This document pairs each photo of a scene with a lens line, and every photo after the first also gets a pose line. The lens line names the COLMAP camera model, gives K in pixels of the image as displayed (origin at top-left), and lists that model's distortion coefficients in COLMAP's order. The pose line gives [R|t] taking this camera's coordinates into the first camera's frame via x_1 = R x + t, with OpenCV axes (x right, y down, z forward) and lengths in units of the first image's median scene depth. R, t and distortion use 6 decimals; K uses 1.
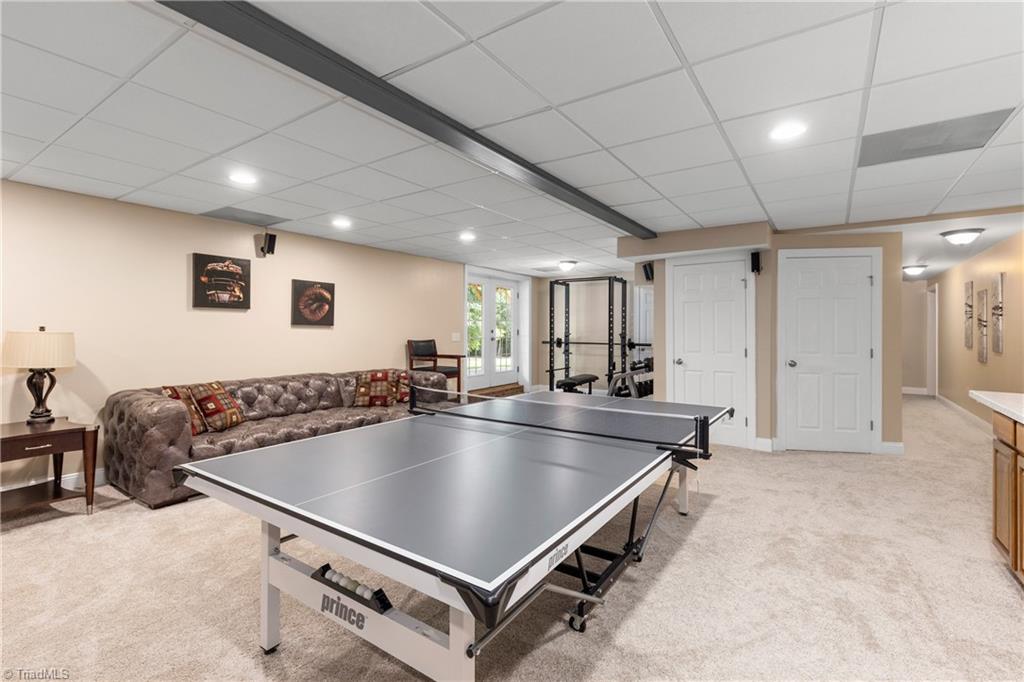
lens RADIAL K [[466.1, 0, 511.2], [0, 466.1, 335.2], [0, 0, 1]] dist [-0.004518, -0.000558]
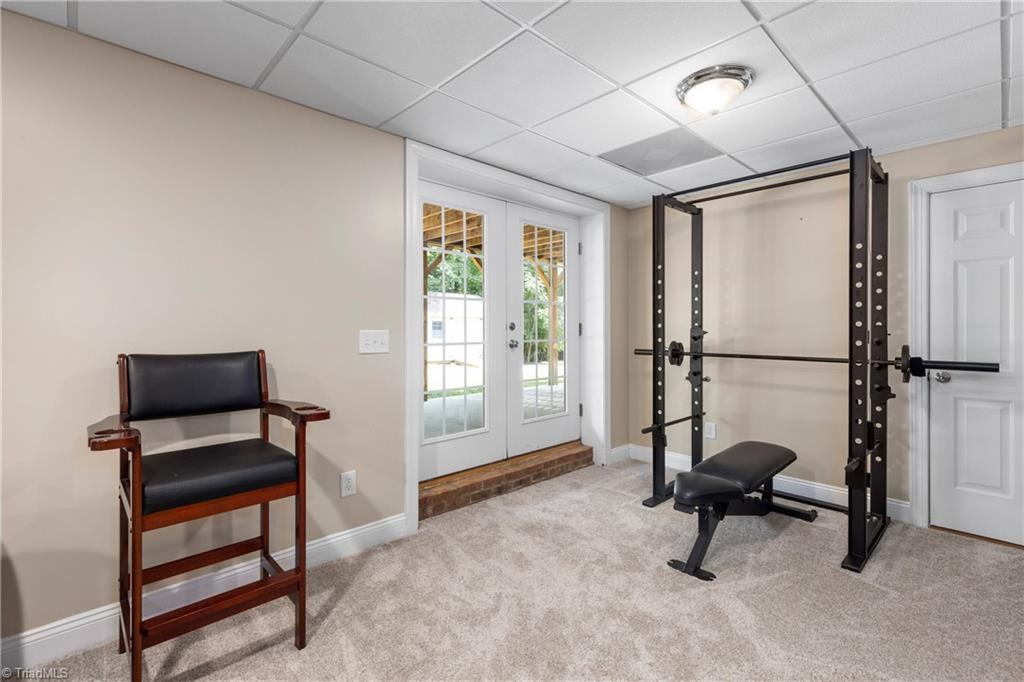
lens RADIAL K [[466.1, 0, 510.2], [0, 466.1, 334.3], [0, 0, 1]] dist [-0.004518, -0.000558]
pose [[0.976554, -0.002147, -0.215260, 0.047720], [0.001974, 0.999998, -0.001019, -0.000928], [0.215262, 0.000571, 0.976556, 0.565578]]
